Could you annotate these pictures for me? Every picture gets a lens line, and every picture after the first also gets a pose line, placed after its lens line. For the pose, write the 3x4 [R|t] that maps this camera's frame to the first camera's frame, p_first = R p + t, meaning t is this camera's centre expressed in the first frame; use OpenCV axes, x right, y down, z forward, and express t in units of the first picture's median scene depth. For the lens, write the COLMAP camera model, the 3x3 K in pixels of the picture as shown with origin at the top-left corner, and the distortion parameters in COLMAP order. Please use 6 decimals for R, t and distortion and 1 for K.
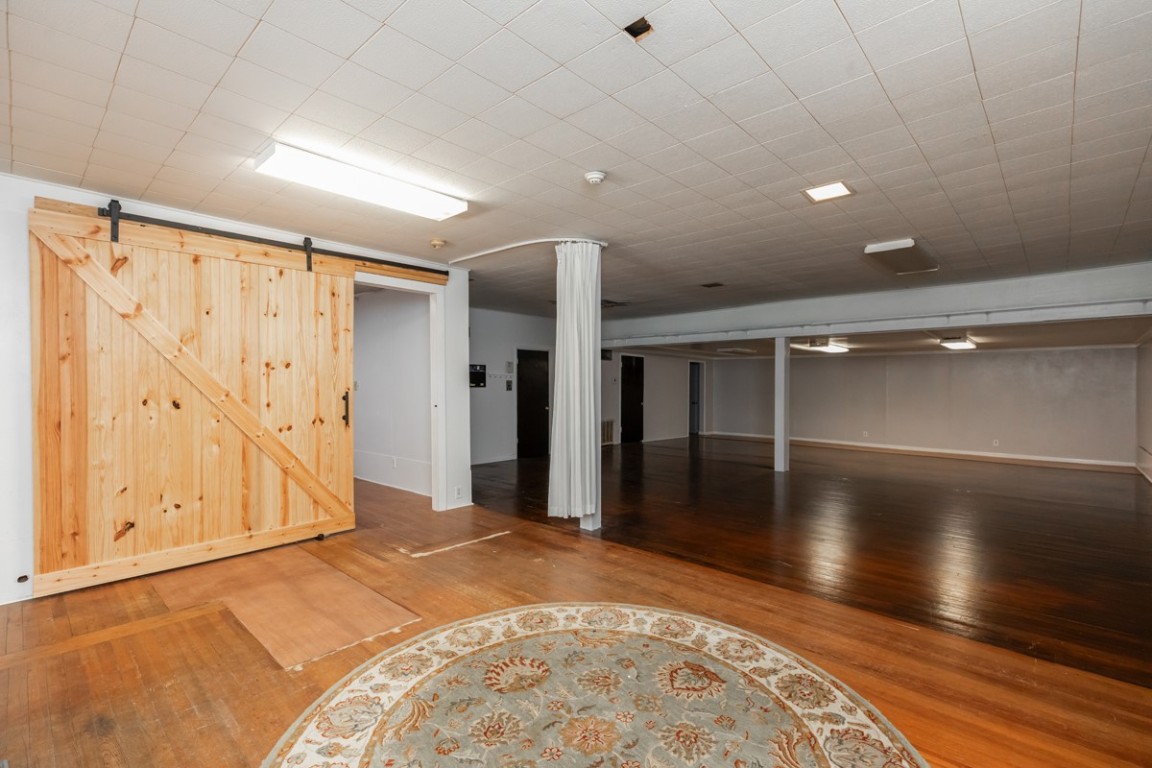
lens RADIAL K [[516.4, 0, 601.9], [0, 516.4, 380.2], [0, 0, 1]] dist [0.008231, -0.001071]
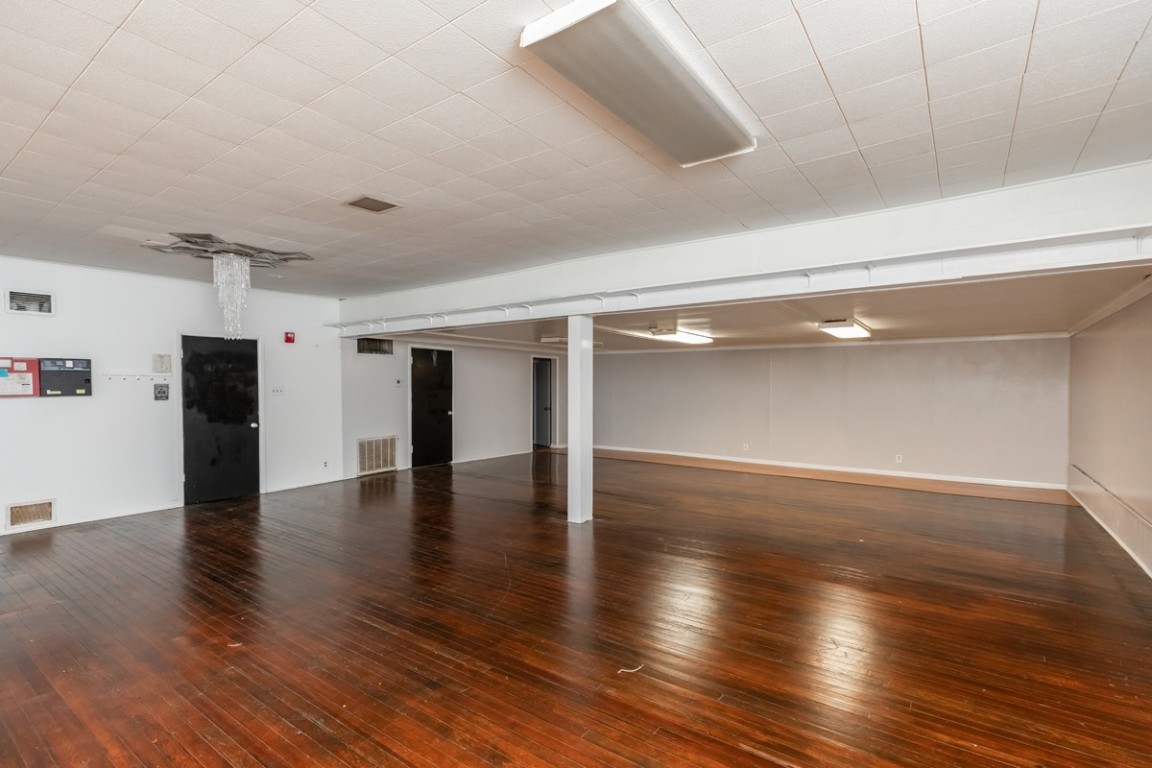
lens RADIAL K [[516.4, 0, 596.4], [0, 516.4, 381.2], [0, 0, 1]] dist [0.008231, -0.001071]
pose [[0.994968, -0.010591, 0.099631, 0.248277], [0.010268, 0.999940, 0.003757, -0.000840], [-0.099665, -0.002715, 0.995017, 0.276727]]
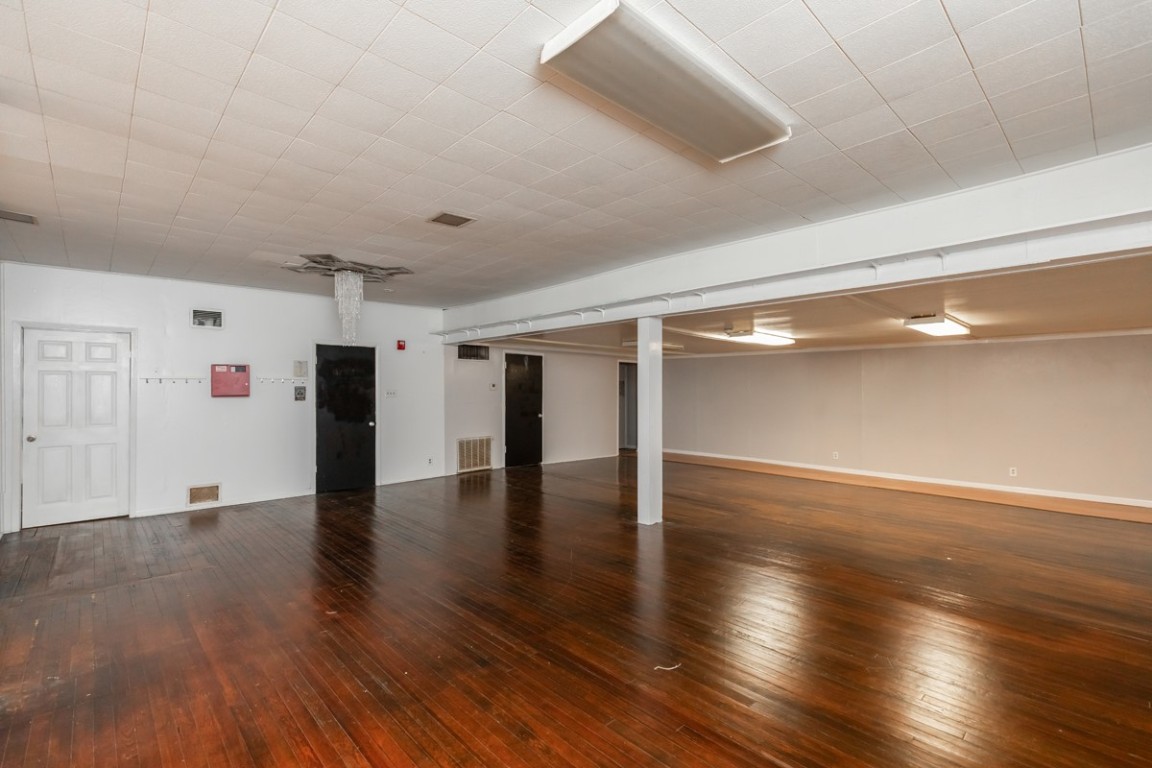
lens RADIAL K [[516.4, 0, 592.2], [0, 516.4, 376.7], [0, 0, 1]] dist [0.008231, -0.001071]
pose [[0.995478, -0.008573, -0.094608, 0.264106], [0.006912, 0.999817, -0.017862, 0.001837], [0.094744, 0.017127, 0.995354, 0.273079]]
